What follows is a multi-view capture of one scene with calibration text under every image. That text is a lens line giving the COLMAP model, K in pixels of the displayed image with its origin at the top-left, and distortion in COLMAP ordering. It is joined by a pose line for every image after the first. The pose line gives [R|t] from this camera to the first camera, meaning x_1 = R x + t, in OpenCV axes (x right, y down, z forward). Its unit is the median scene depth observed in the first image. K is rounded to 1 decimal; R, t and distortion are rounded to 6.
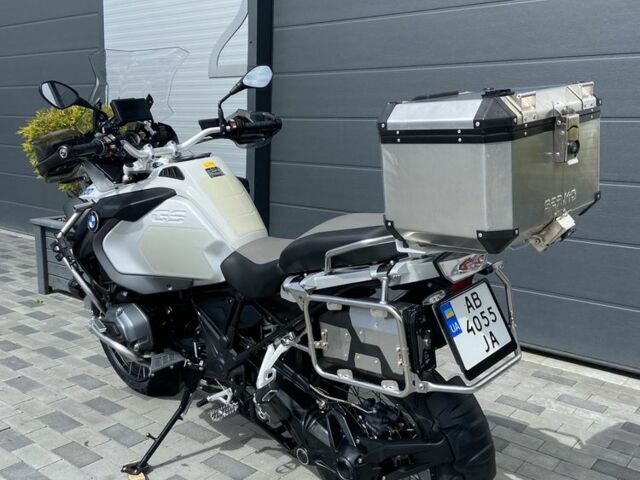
lens RADIAL K [[640.1, 0, 321.4], [0, 640.1, 236.4], [0, 0, 1]] dist [0.083309, 0.000000]
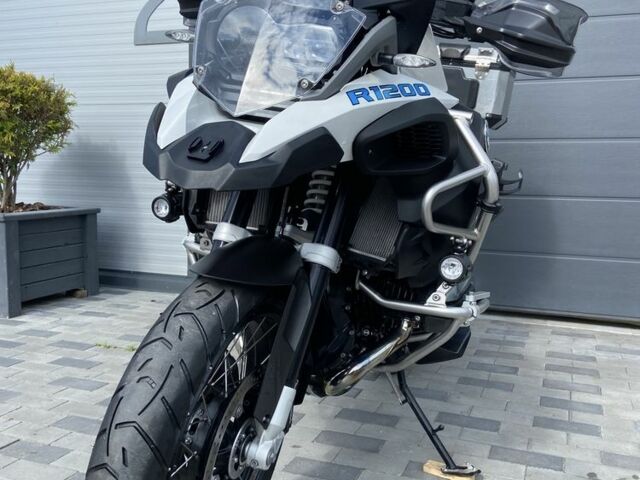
lens RADIAL K [[640.1, 0, 320.5], [0, 640.1, 239.1], [0, 0, 1]] dist [0.083309, 0.000000]
pose [[0.951977, -0.033712, 0.304308, -0.380711], [0.050684, 0.997559, -0.048043, 0.124565], [-0.301946, 0.061159, 0.951361, 0.197388]]
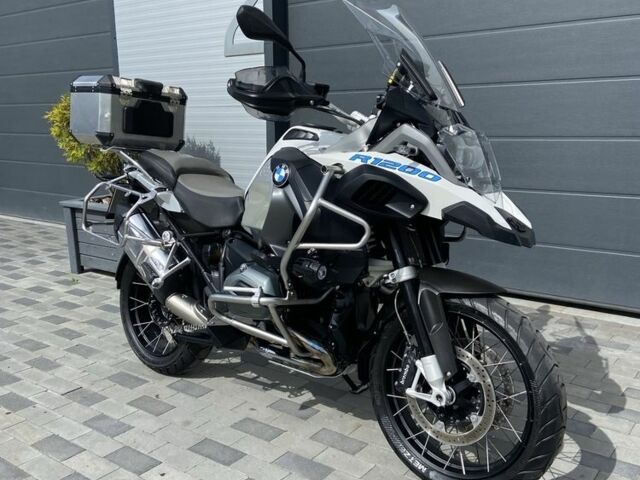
lens RADIAL K [[640.1, 0, 325.6], [0, 640.1, 241.4], [0, 0, 1]] dist [0.083309, 0.000000]
pose [[0.998787, -0.044671, 0.020702, -0.088417], [0.043923, 0.998412, 0.035269, 0.033198], [-0.022244, -0.034317, 0.999163, -0.070927]]
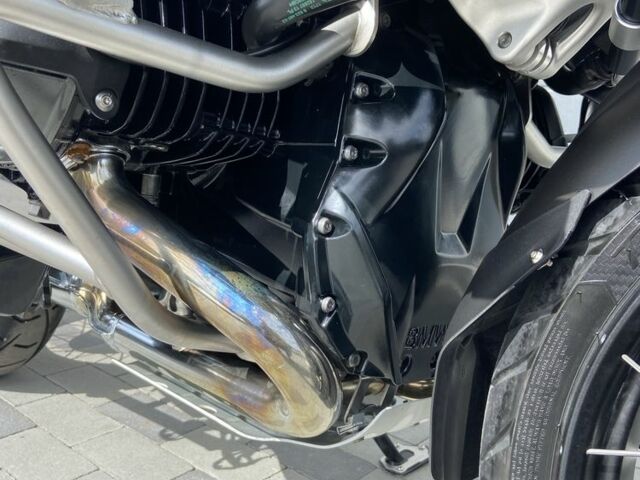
lens RADIAL K [[640.1, 0, 320.9], [0, 640.1, 242.0], [0, 0, 1]] dist [0.083309, 0.000000]
pose [[0.998536, 0.031049, -0.044299, -0.061278], [-0.030559, 0.999465, 0.011682, 0.176445], [0.044638, -0.010311, 0.998950, 0.572362]]
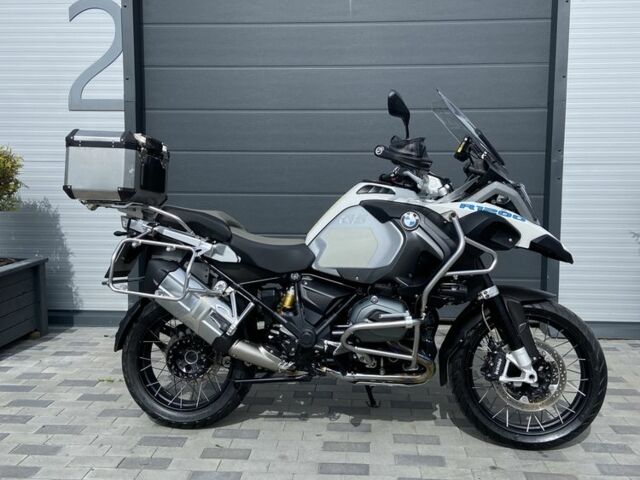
lens RADIAL K [[640.1, 0, 318.2], [0, 640.1, 237.1], [0, 0, 1]] dist [0.083309, 0.000000]
pose [[0.819352, -0.078718, 0.567861, -0.793096], [0.107068, 0.994112, -0.016680, 0.003912], [-0.563204, 0.074466, 0.822956, -0.015547]]
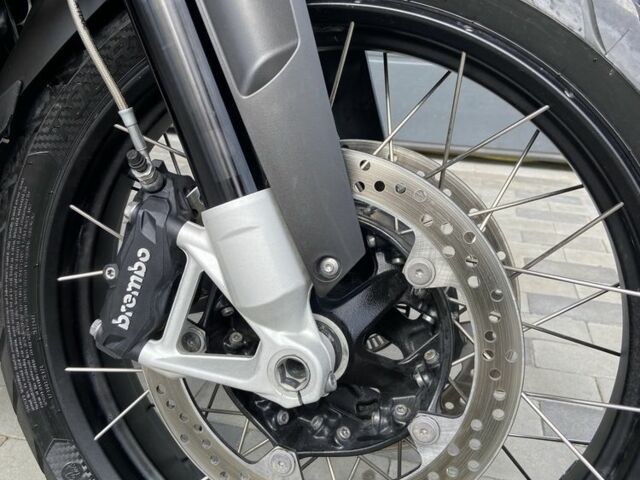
lens RADIAL K [[640.1, 0, 320.0], [0, 640.1, 237.2], [0, 0, 1]] dist [0.083309, 0.000000]
pose [[0.901058, -0.116868, 0.417656, -0.011796], [0.041734, 0.981905, 0.184717, 0.177452], [-0.431686, -0.149010, 0.889631, 0.506616]]
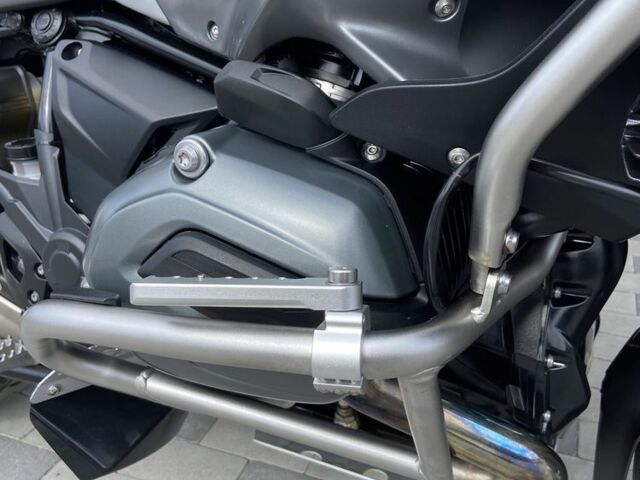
lens RADIAL K [[640.1, 0, 319.9], [0, 640.1, 240.4], [0, 0, 1]] dist [0.083309, 0.000000]
pose [[0.952861, -0.159342, 0.258196, -0.192647], [0.085158, 0.957241, 0.276474, 0.068799], [-0.291210, -0.241454, 0.925687, 0.582278]]
